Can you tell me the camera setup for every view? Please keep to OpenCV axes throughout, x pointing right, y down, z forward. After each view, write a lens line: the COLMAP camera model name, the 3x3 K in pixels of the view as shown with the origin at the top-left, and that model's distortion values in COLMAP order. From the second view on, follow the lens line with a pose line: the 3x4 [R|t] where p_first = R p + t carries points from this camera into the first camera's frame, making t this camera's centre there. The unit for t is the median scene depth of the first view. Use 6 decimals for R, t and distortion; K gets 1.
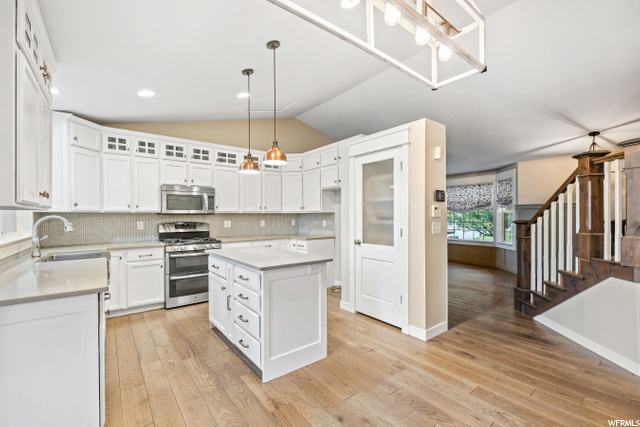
lens RADIAL K [[272.8, 0, 320.0], [0, 272.8, 213.5], [0, 0, 1]] dist [0.000283, 0.000027]
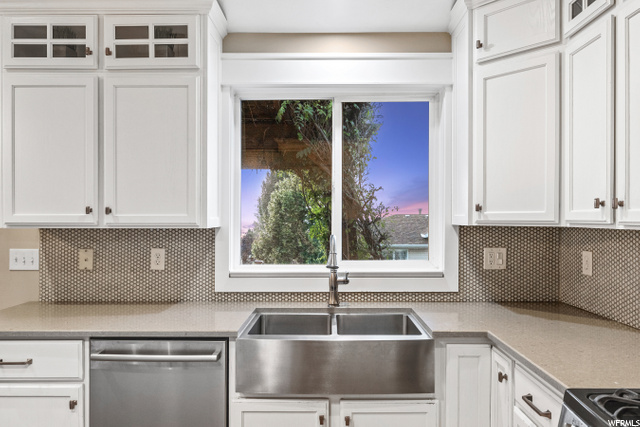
lens RADIAL K [[450.4, 0, 320.0], [0, 450.4, 213.5], [0, 0, 1]] dist [-0.001947, -0.001364]
pose [[-0.631329, 0.003446, -0.775508, -0.194273], [0.013699, 0.999884, -0.006709, -0.019770], [0.775394, -0.014859, -0.631302, 1.068206]]
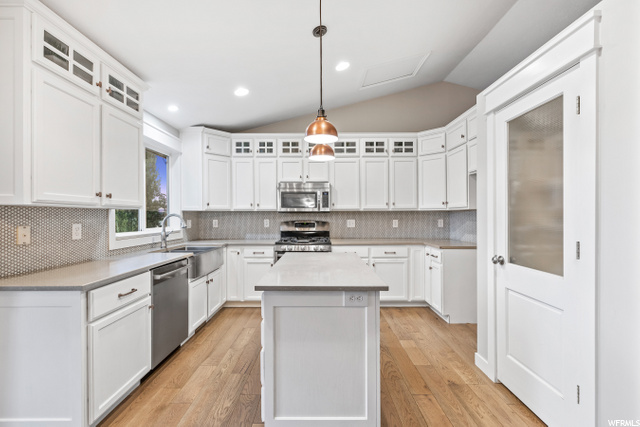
lens RADIAL K [[291.9, 0, 320.0], [0, 291.9, 213.5], [0, 0, 1]] dist [0.000236, 0.000304]
pose [[0.785378, -0.001337, -0.619015, 0.211862], [0.004670, 0.999982, 0.003766, 0.003633], [0.618999, -0.005849, 0.785370, 0.276772]]
